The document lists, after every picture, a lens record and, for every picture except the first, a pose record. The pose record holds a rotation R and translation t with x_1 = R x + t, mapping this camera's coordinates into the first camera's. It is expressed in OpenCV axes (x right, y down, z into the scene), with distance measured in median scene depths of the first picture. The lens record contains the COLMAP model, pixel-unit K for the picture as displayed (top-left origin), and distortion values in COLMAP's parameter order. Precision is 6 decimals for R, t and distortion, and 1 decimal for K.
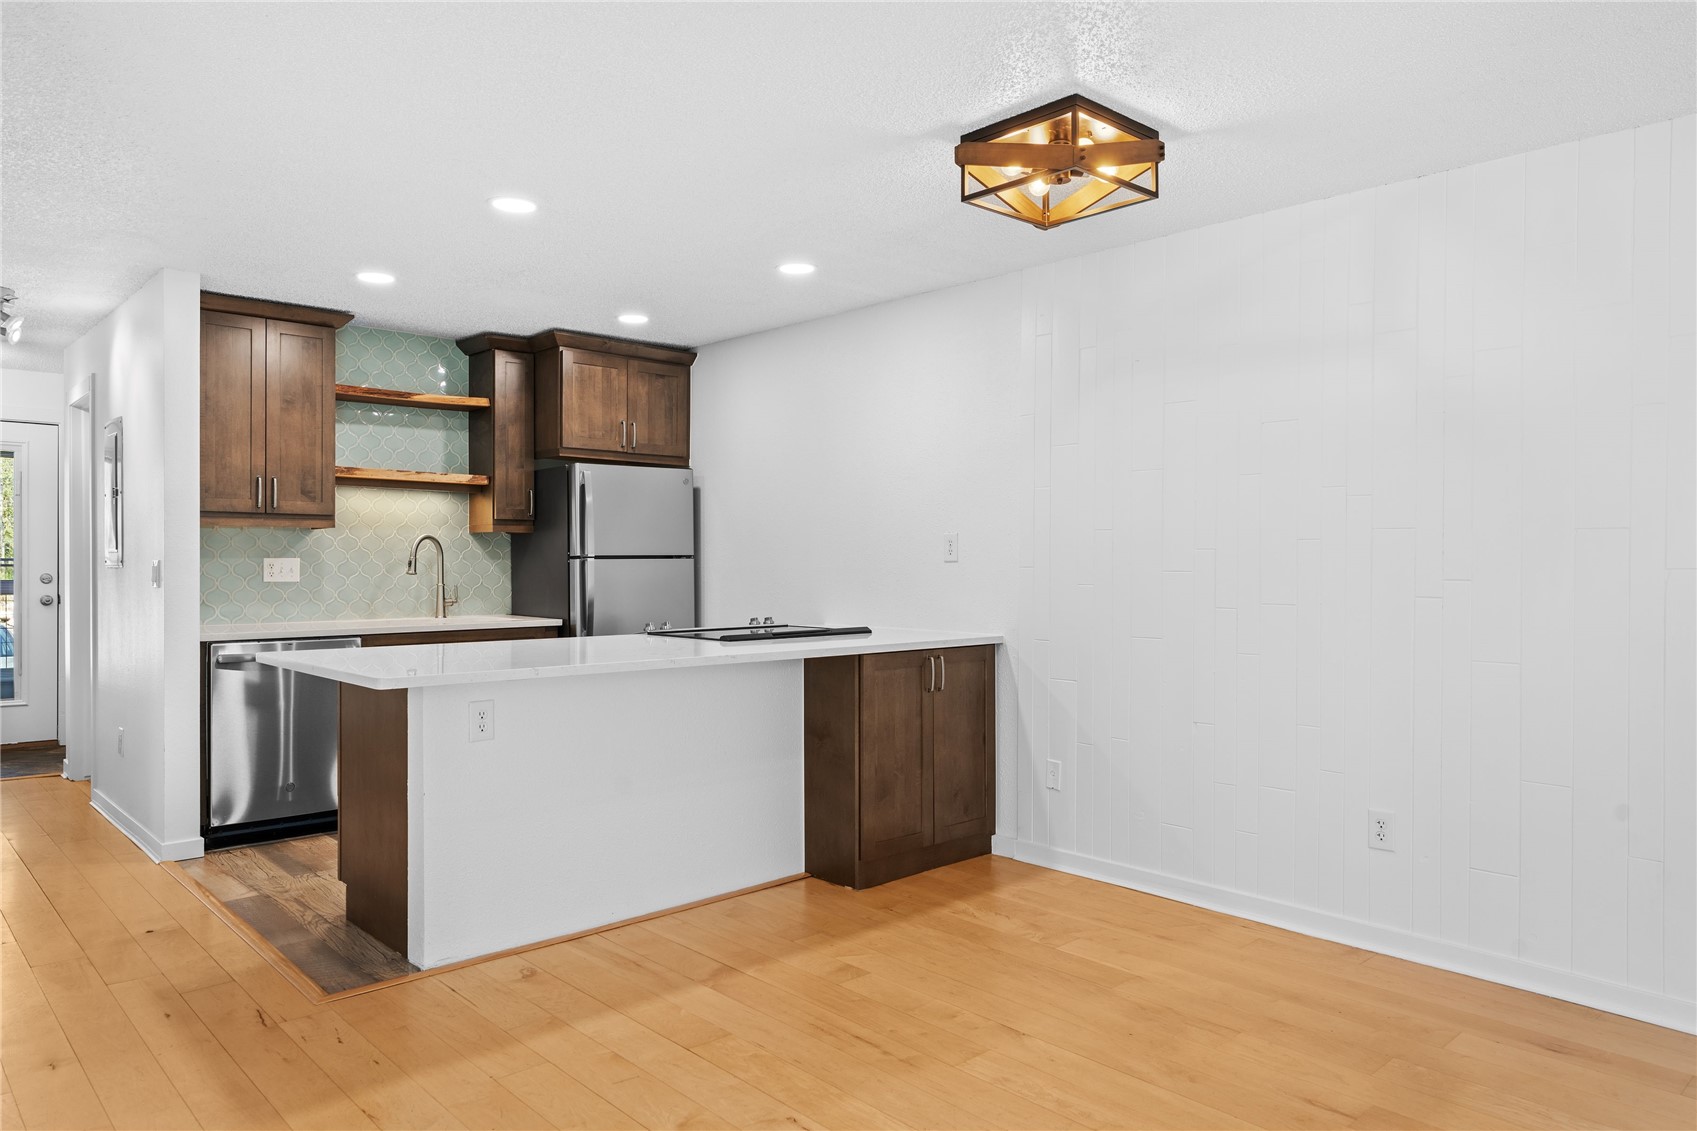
lens RADIAL K [[1117.5, 0, 848.5], [0, 1117.5, 565.5], [0, 0, 1]] dist [0.000066, 0.002220]
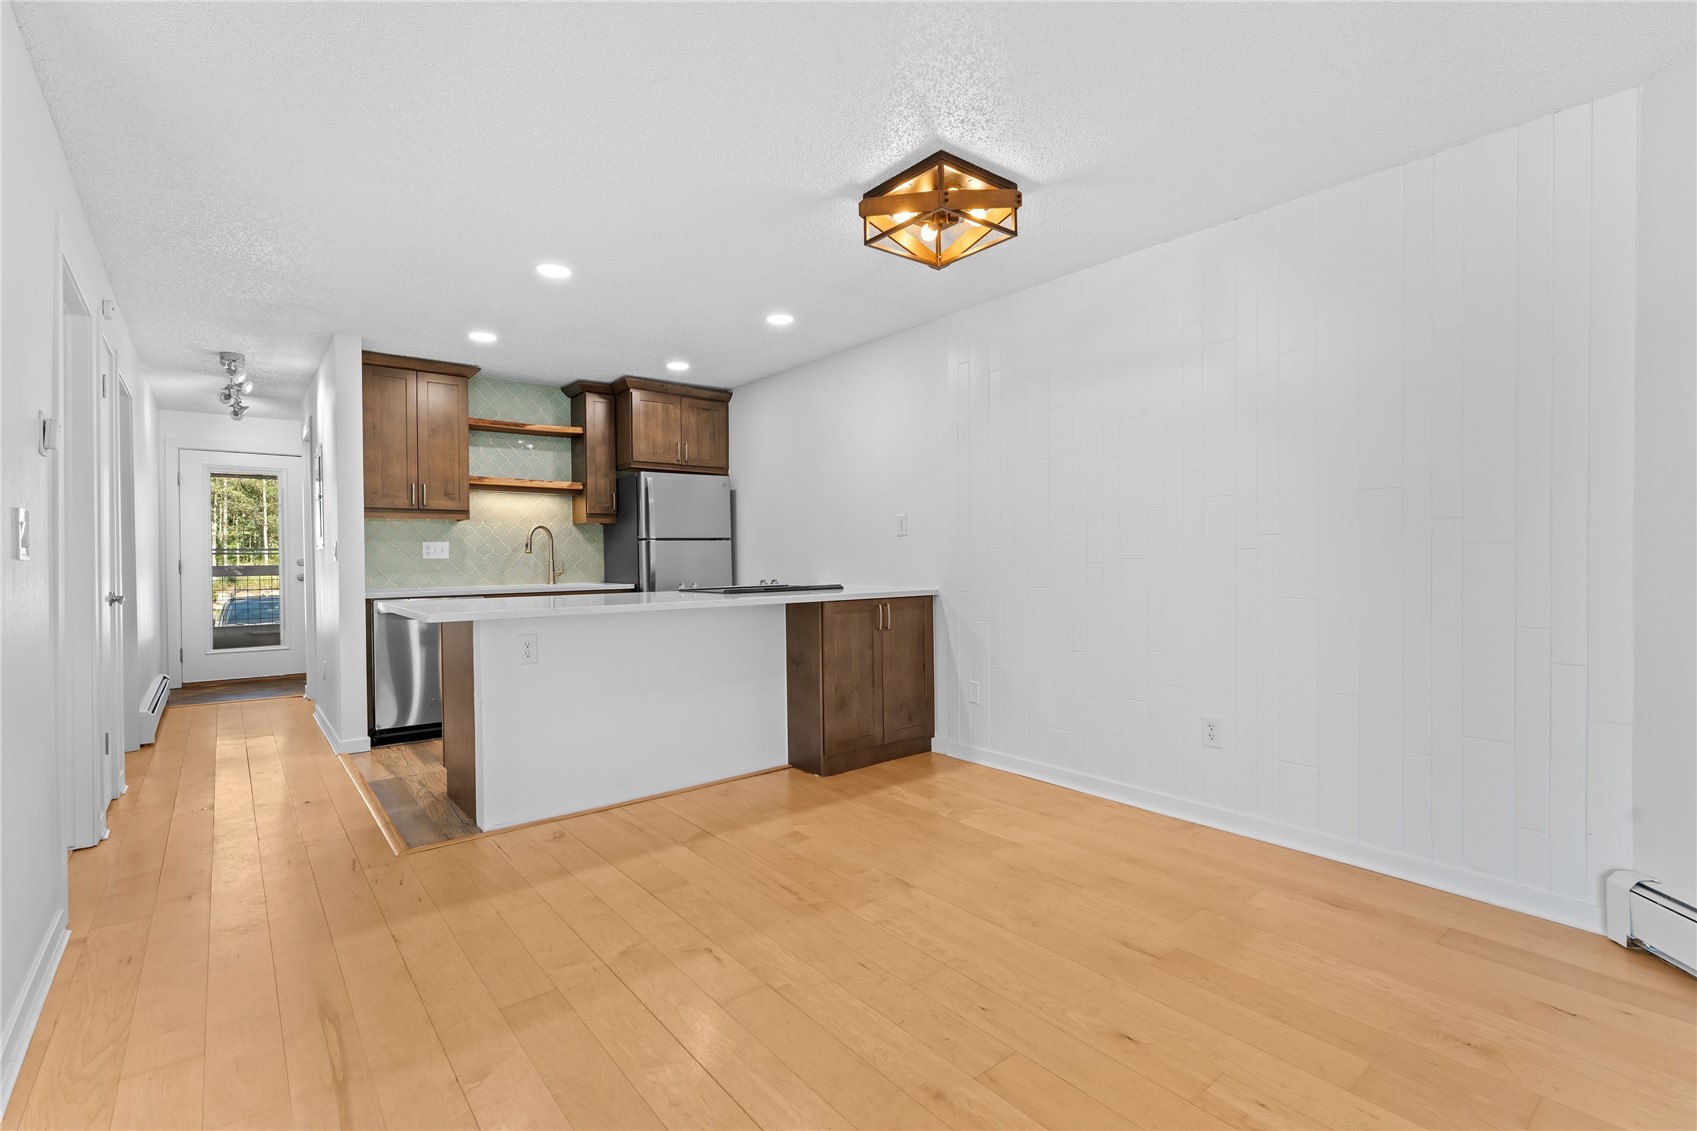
lens RADIAL K [[771.6, 0, 847.5], [0, 771.6, 564.4], [0, 0, 1]] dist [-0.001644, -0.000140]
pose [[0.997831, -0.011423, -0.064834, 0.080373], [0.011810, 0.999915, 0.005588, 0.023627], [0.064765, -0.006342, 0.997880, 0.061152]]
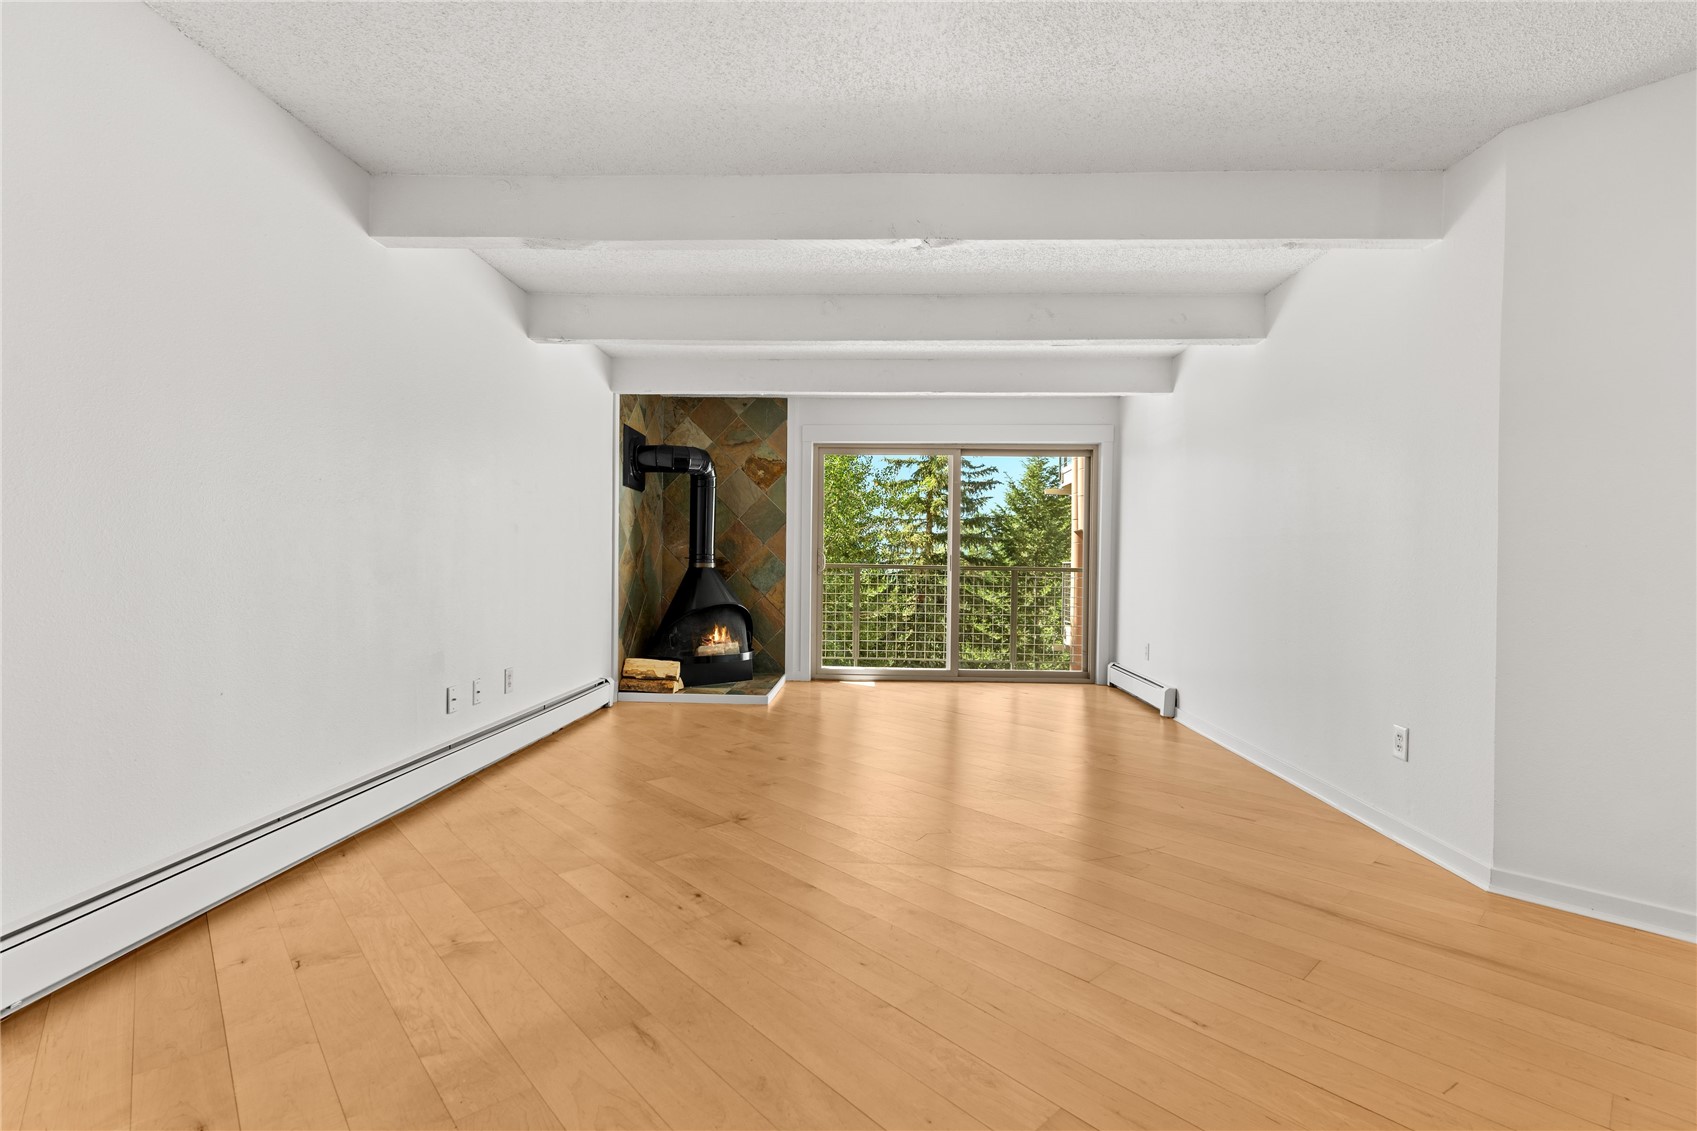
lens RADIAL K [[756.7, 0, 844.3], [0, 756.7, 565.5], [0, 0, 1]] dist [-0.001388, 0.000031]
pose [[-0.999844, -0.017261, 0.003877, 0.127294], [-0.017233, 0.999827, 0.006981, 0.039583], [-0.003997, 0.006913, -0.999968, 0.789433]]
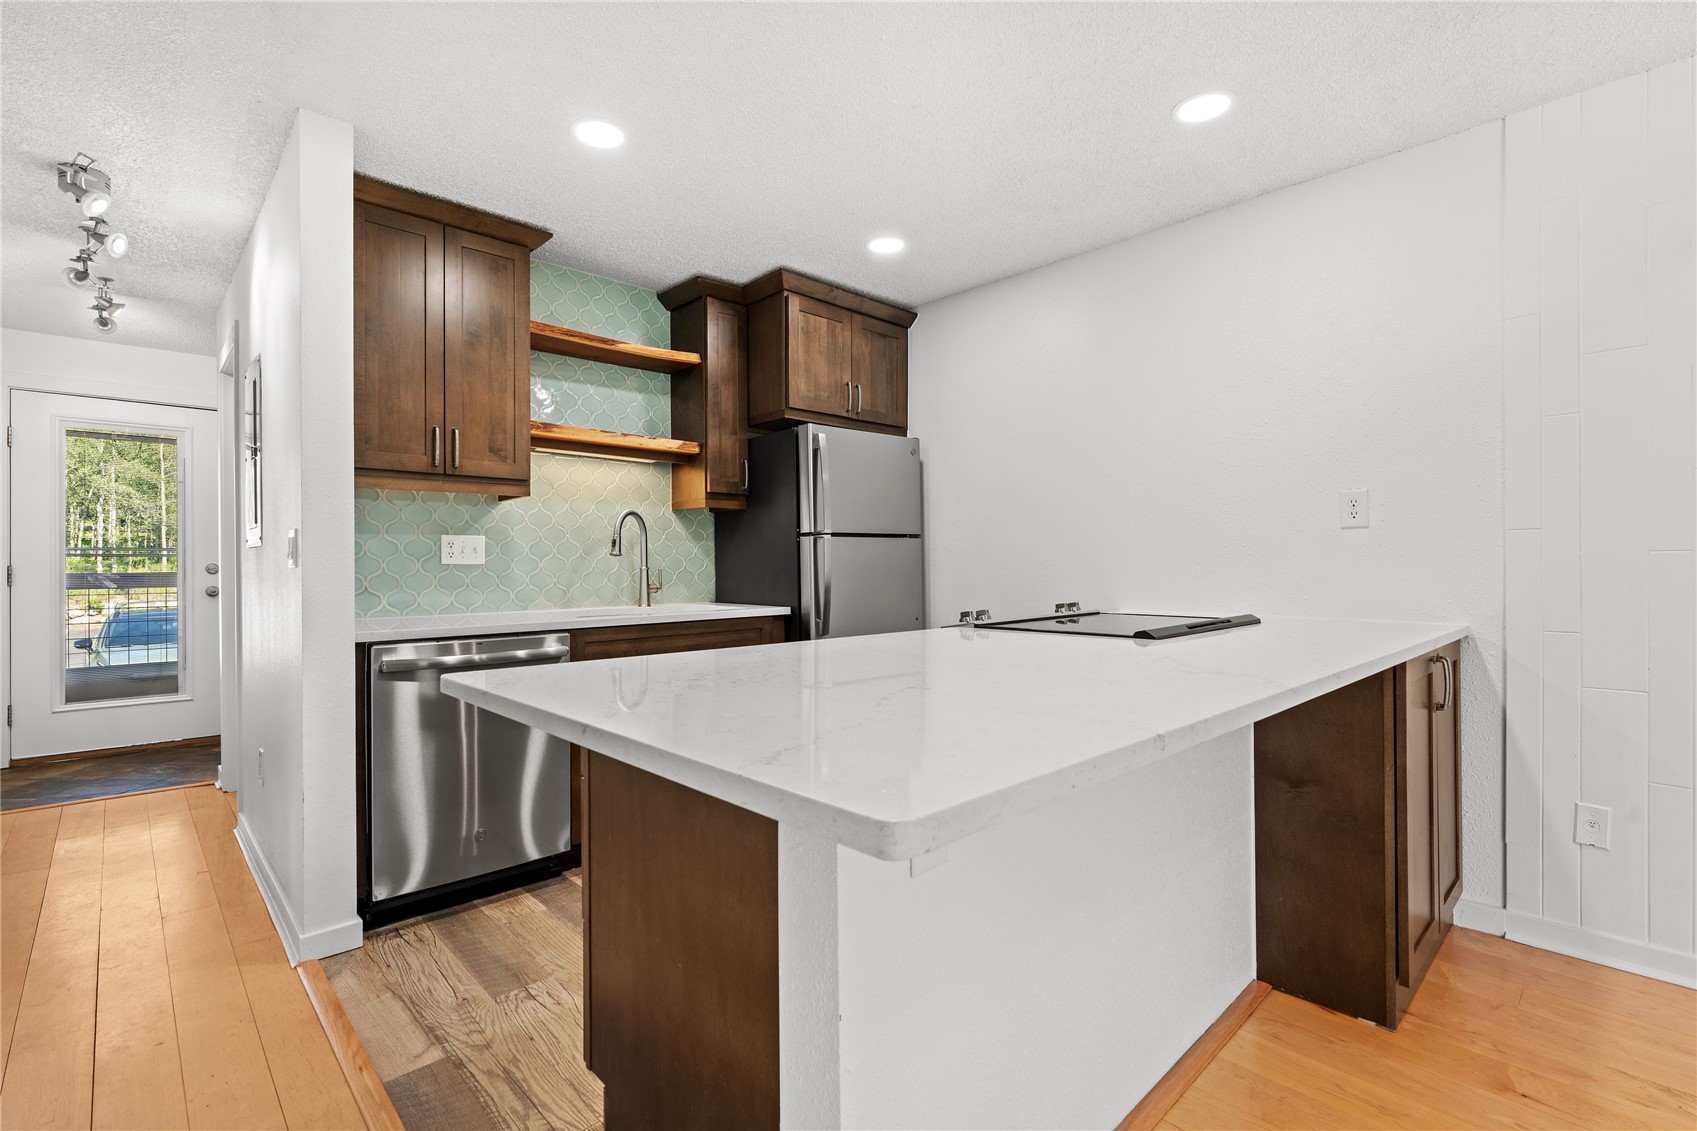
lens RADIAL K [[771.6, 0, 847.5], [0, 771.6, 564.4], [0, 0, 1]] dist [-0.001644, -0.000140]
pose [[0.999886, -0.007266, 0.013205, -0.243487], [0.007321, 0.999965, -0.004125, 0.020015], [-0.013175, 0.004221, 0.999904, 0.450159]]
